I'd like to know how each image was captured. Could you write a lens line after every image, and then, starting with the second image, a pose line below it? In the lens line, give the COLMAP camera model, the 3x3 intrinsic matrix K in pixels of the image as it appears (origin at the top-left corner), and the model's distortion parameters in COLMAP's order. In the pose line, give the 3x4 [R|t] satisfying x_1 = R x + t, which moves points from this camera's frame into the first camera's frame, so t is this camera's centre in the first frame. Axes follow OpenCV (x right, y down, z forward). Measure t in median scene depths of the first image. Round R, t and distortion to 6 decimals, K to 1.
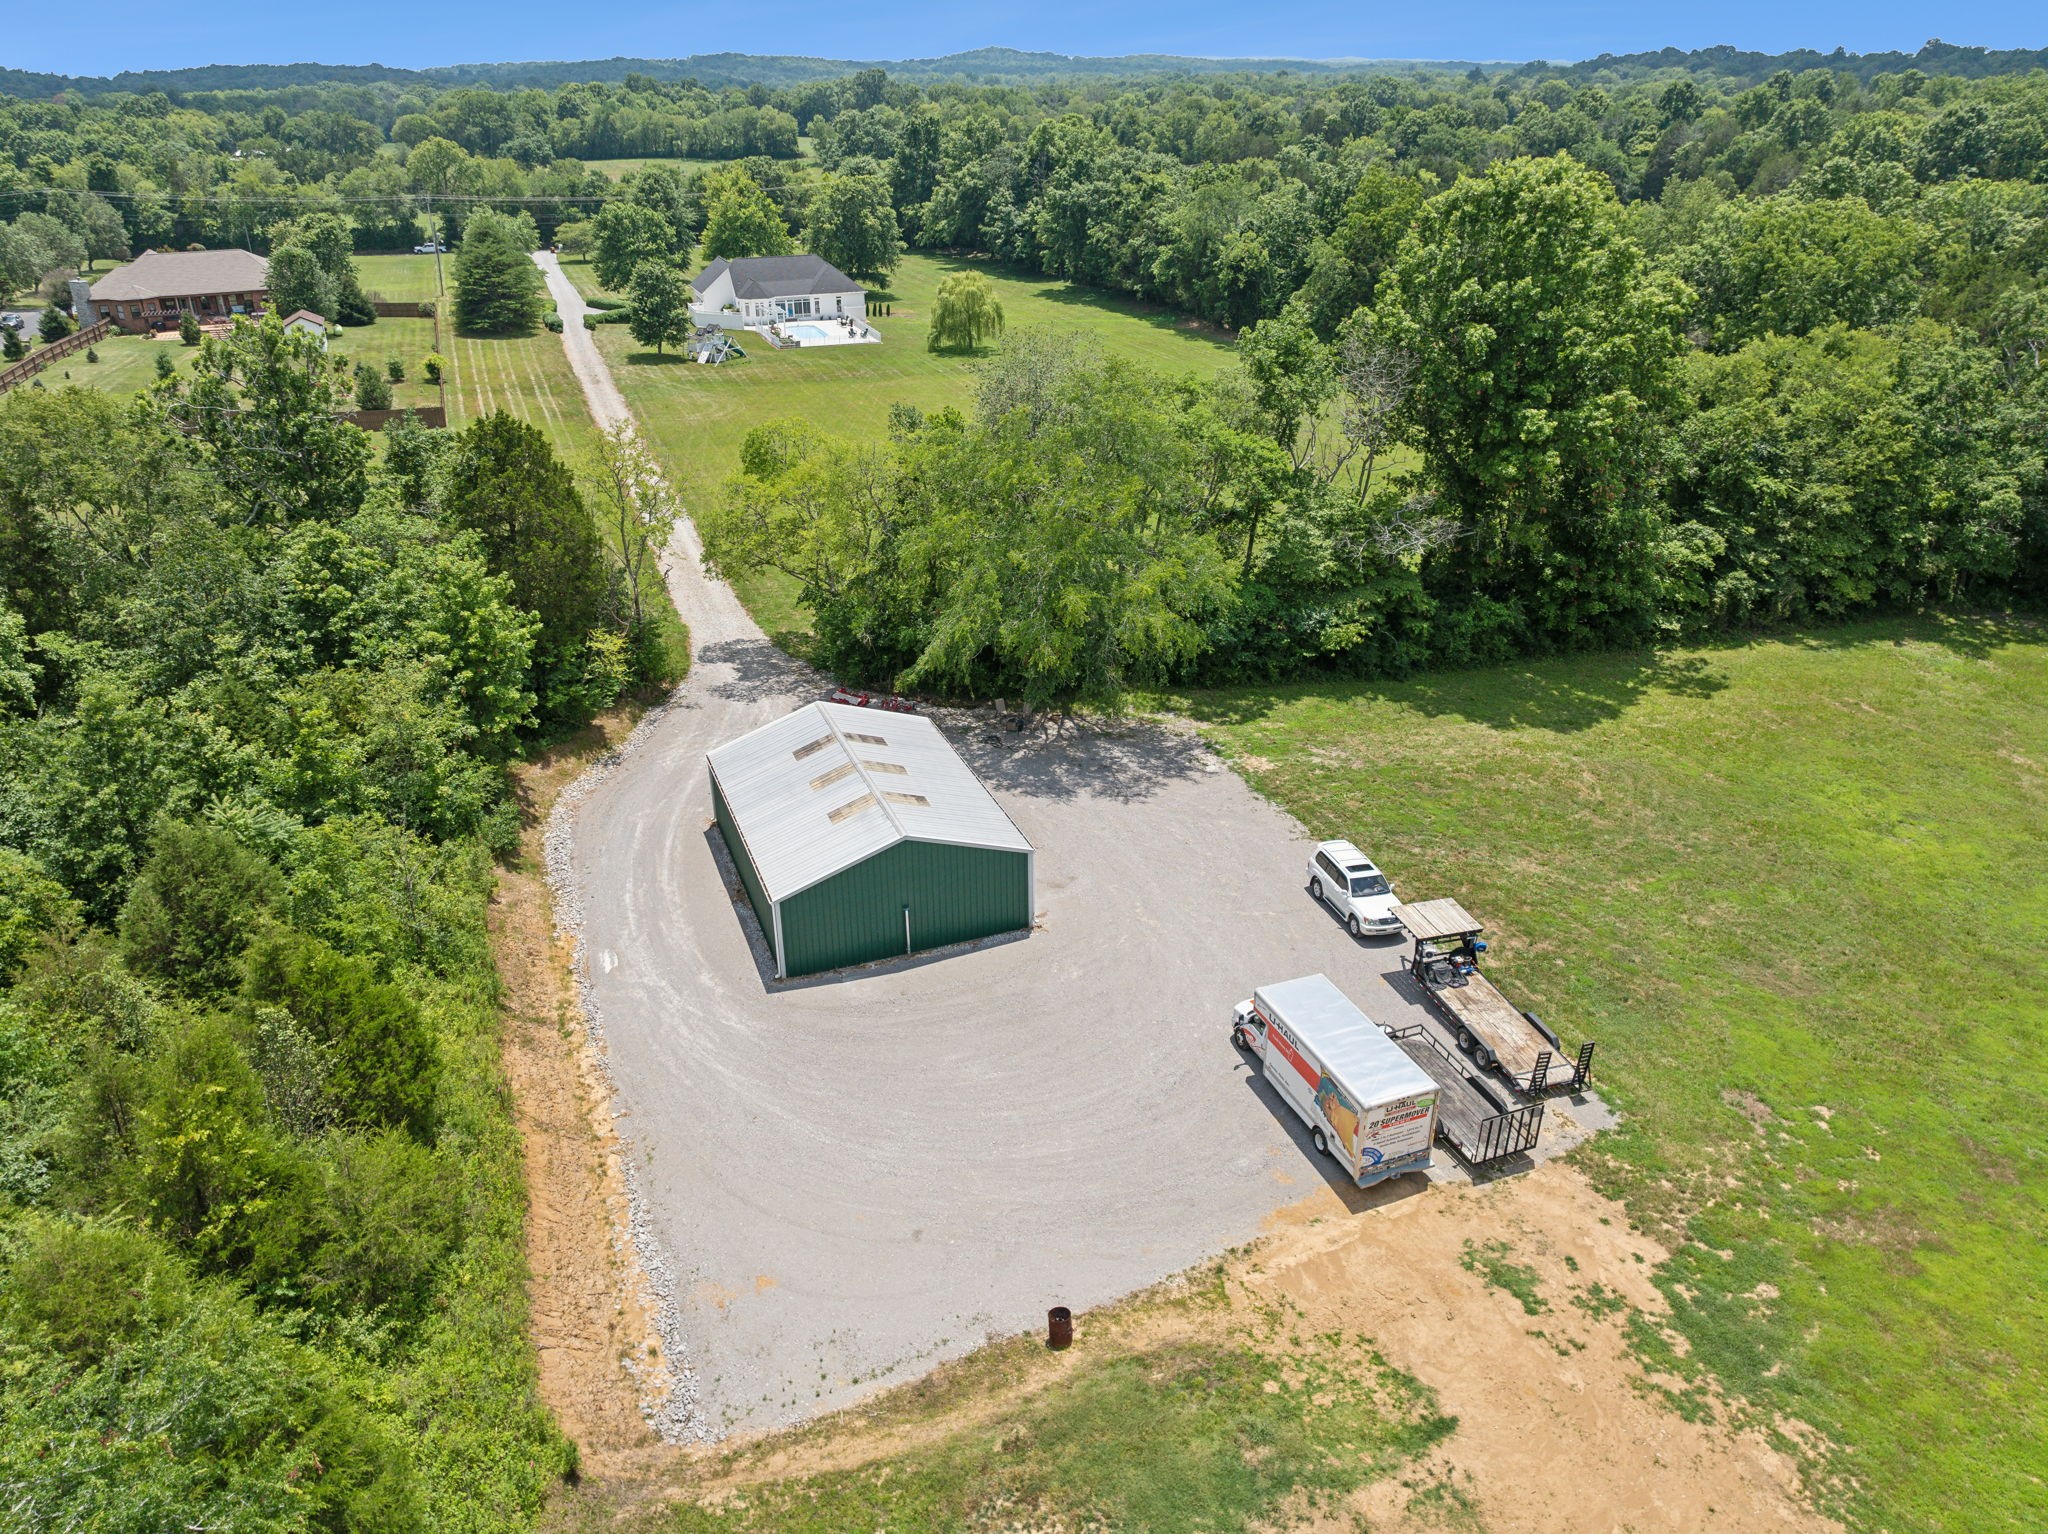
lens RADIAL K [[1474.5, 0, 1024.0], [0, 1474.5, 767.0], [0, 0, 1]] dist [-0.038844, -0.000057]
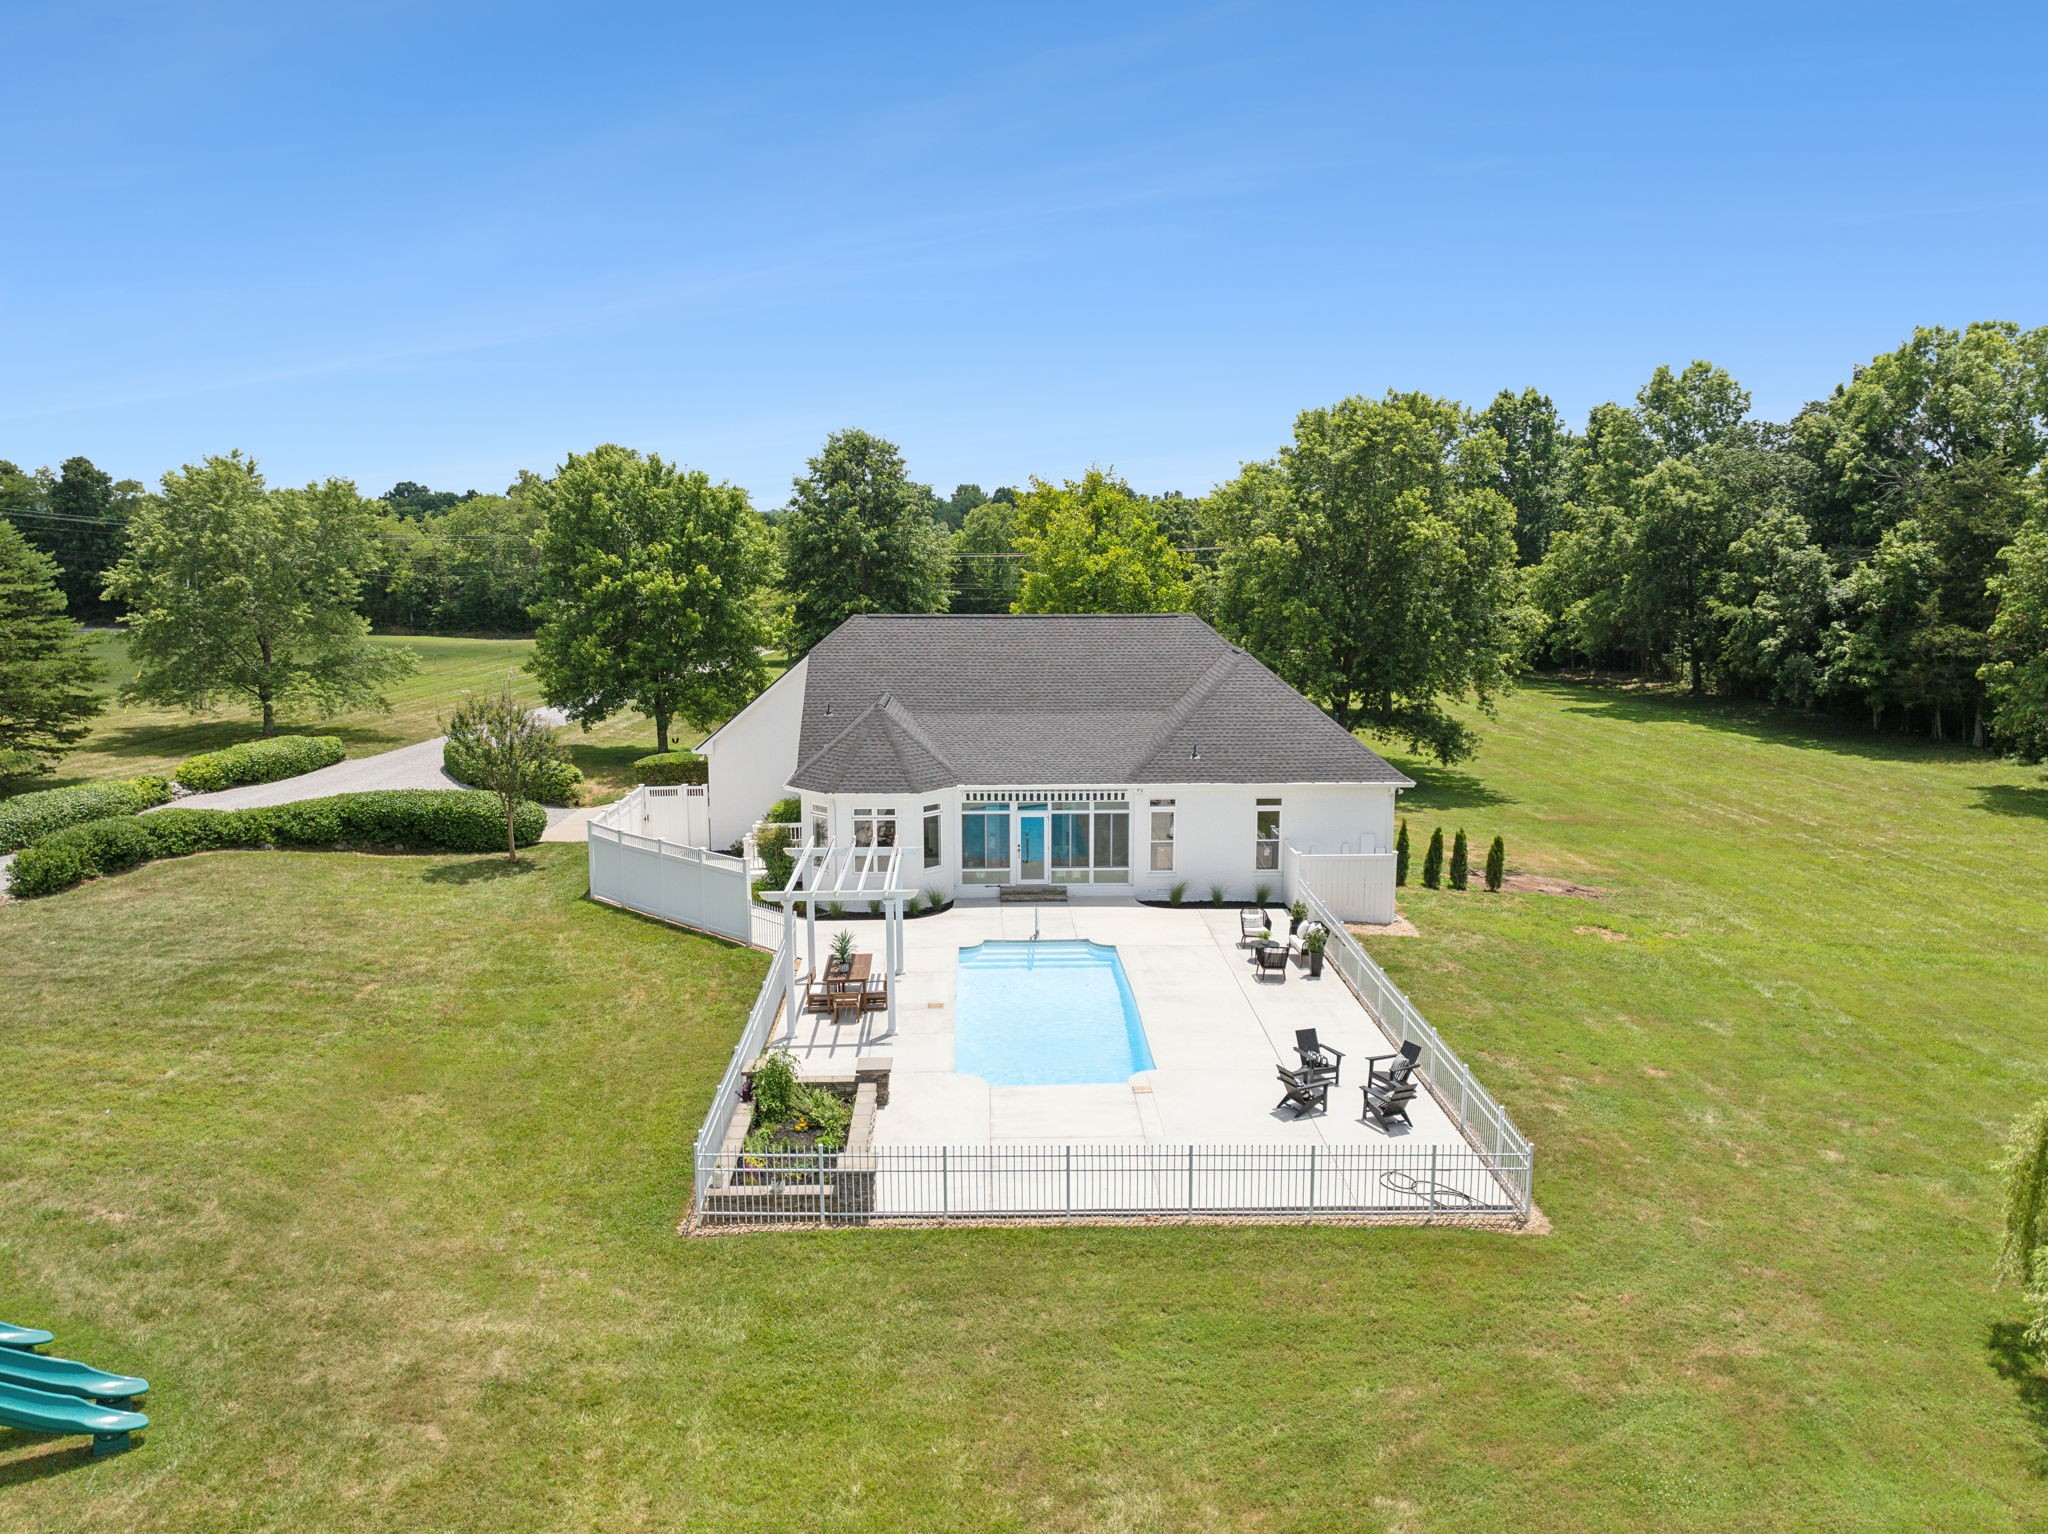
lens RADIAL K [[1474.5, 0, 1024.0], [0, 1474.5, 767.0], [0, 0, 1]] dist [-0.038844, -0.000057]
pose [[0.945676, 0.055486, -0.320341, -0.082815], [-0.145078, 0.953805, -0.263075, -0.237429], [0.290945, 0.295258, 0.910040, 0.715219]]
